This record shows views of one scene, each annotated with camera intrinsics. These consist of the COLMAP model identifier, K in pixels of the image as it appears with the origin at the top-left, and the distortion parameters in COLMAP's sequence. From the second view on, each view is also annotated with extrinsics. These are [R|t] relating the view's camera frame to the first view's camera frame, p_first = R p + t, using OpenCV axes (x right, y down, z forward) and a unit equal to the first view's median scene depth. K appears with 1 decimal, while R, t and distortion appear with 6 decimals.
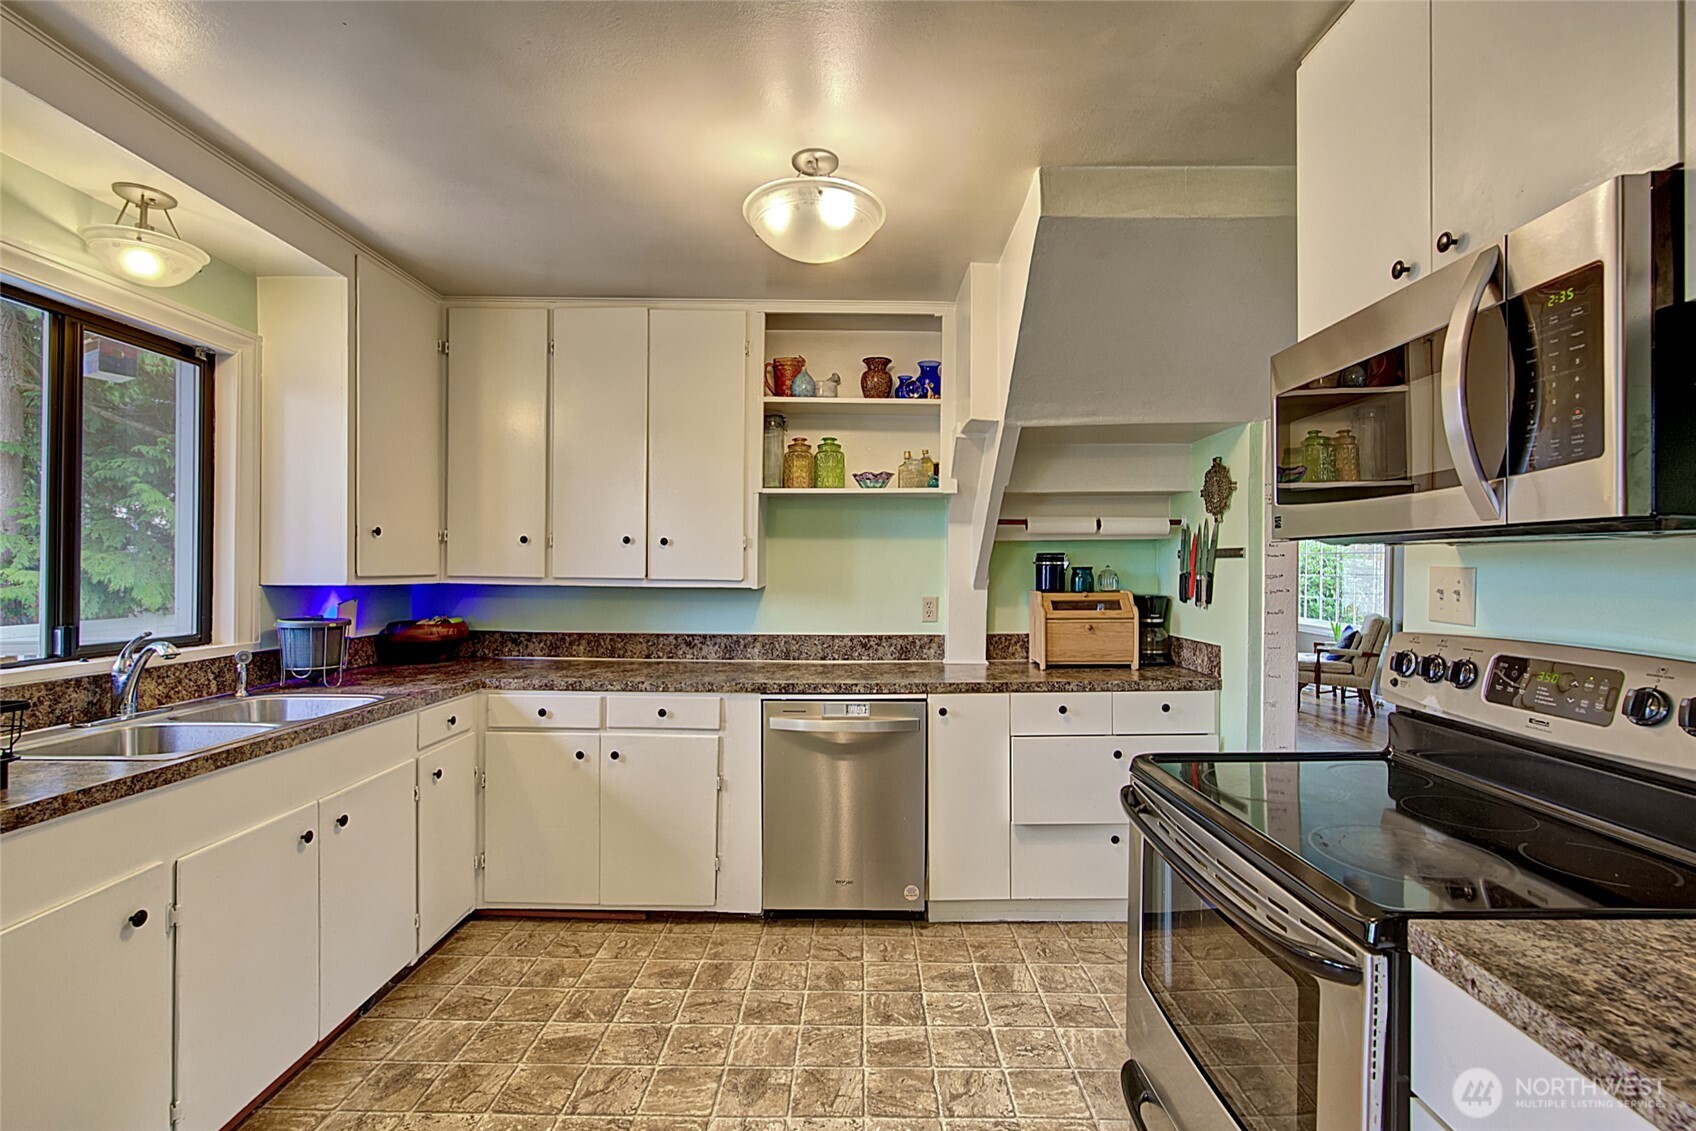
lens RADIAL K [[728.5, 0, 852.2], [0, 728.5, 563.8], [0, 0, 1]] dist [-0.000320, 0.000547]
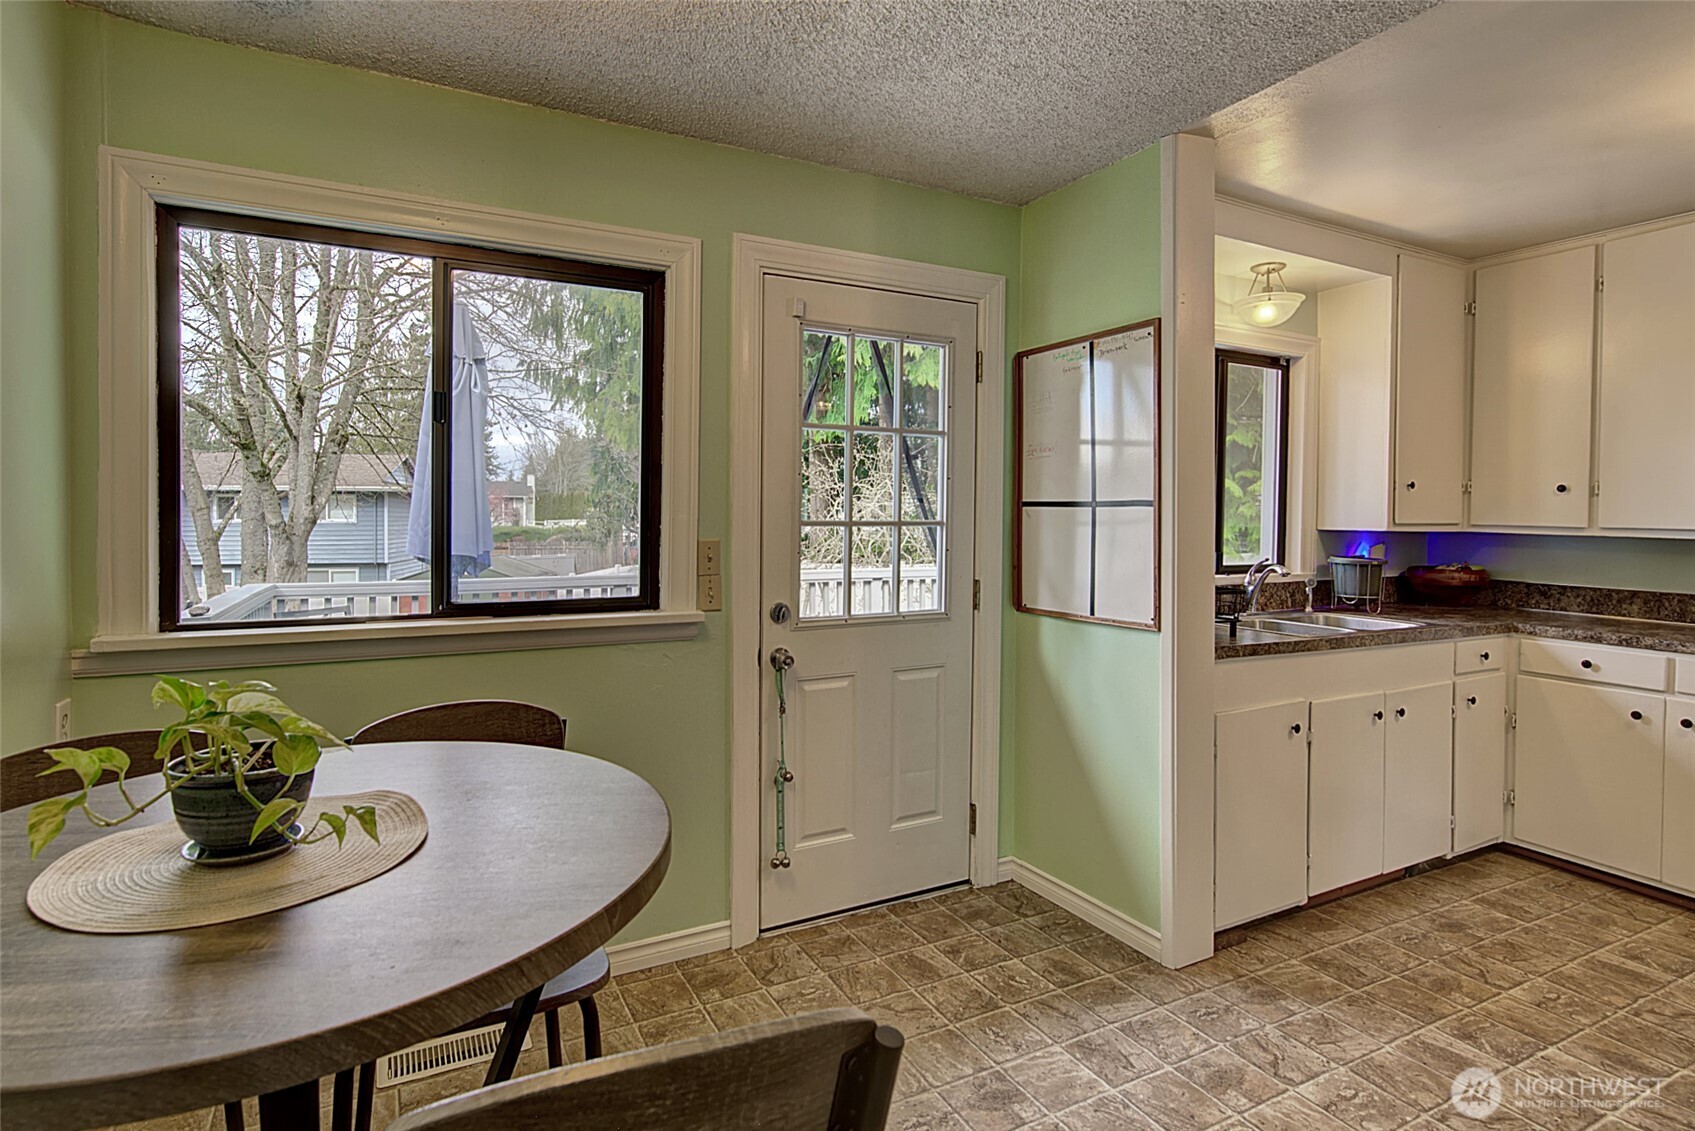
lens RADIAL K [[833.8, 0, 831.5], [0, 833.8, 525.6], [0, 0, 1]] dist [-0.000771, 0.000298]
pose [[0.450336, 0.012657, -0.892770, 0.127614], [-0.000202, 0.999901, 0.014074, 0.001413], [0.892859, -0.006158, 0.450294, -0.451493]]
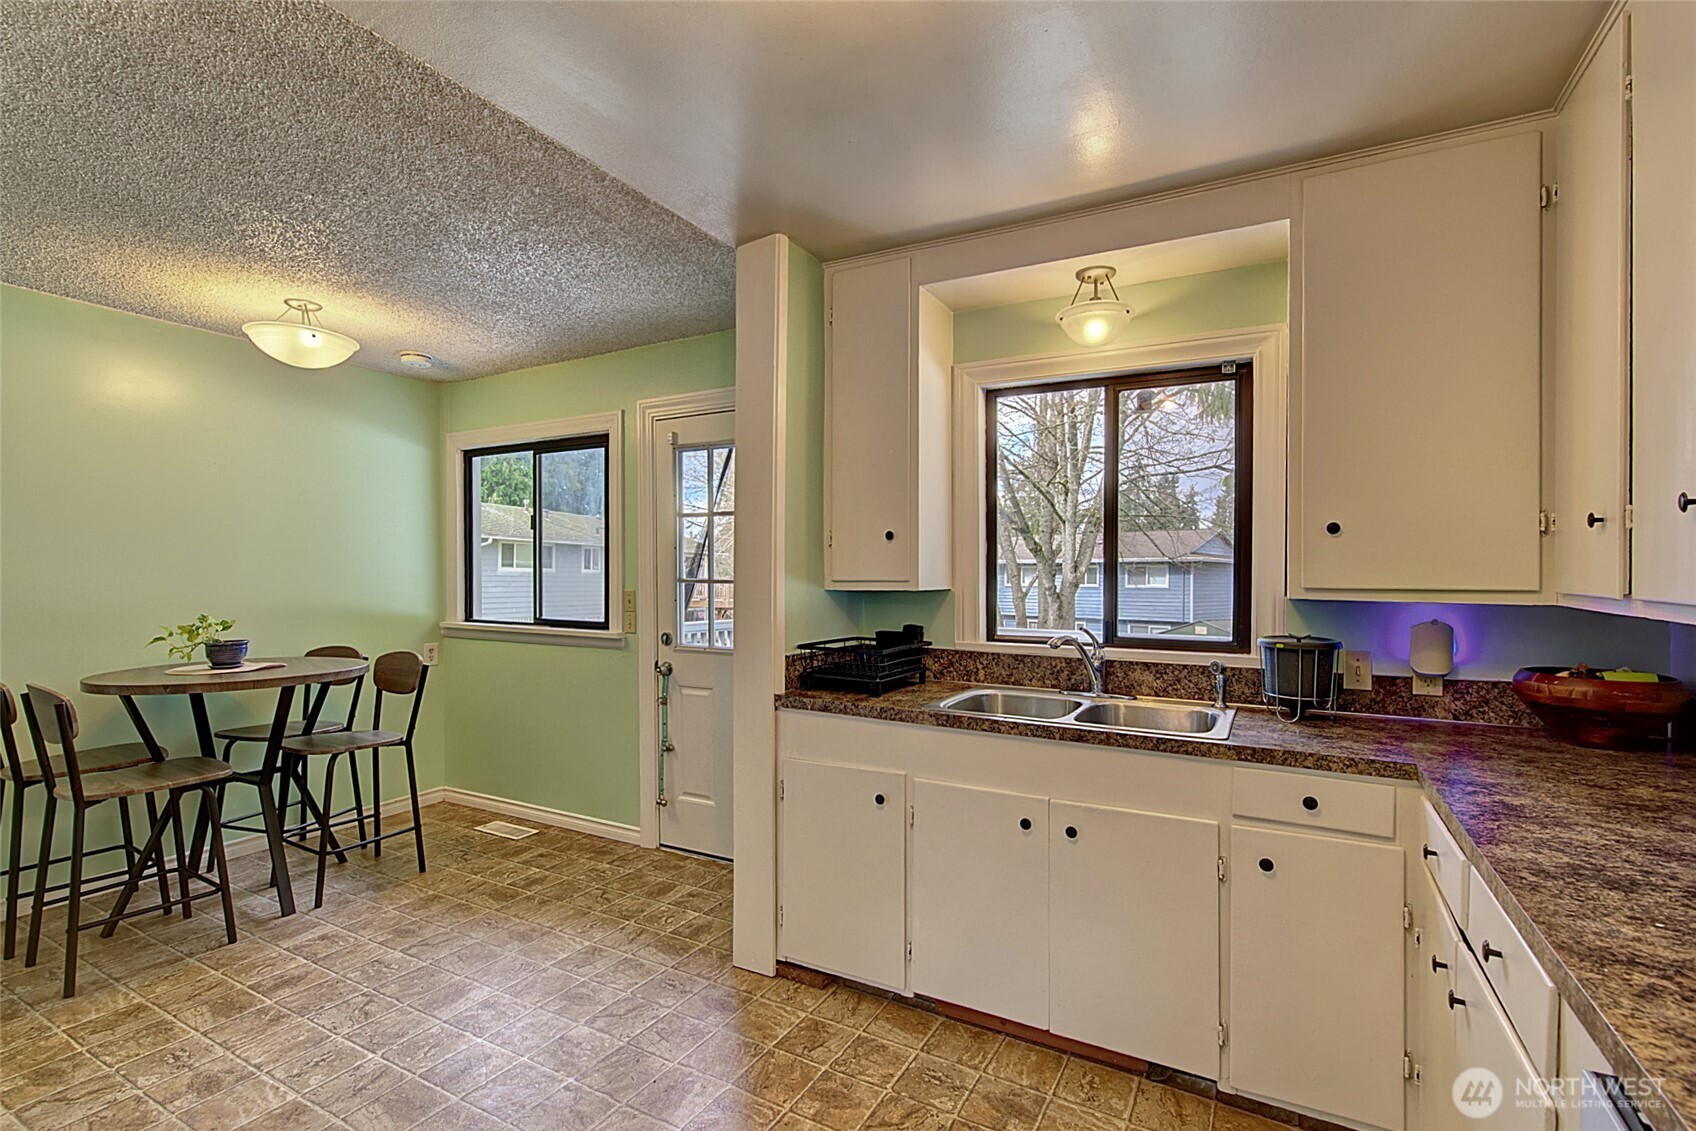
lens RADIAL K [[728.5, 0, 841.6], [0, 728.5, 579.1], [0, 0, 1]] dist [-0.000320, 0.000547]
pose [[-0.459524, -0.001549, -0.888164, 0.255281], [-0.004622, 0.999989, 0.000648, 0.008193], [0.888153, 0.004402, -0.459526, 0.910257]]
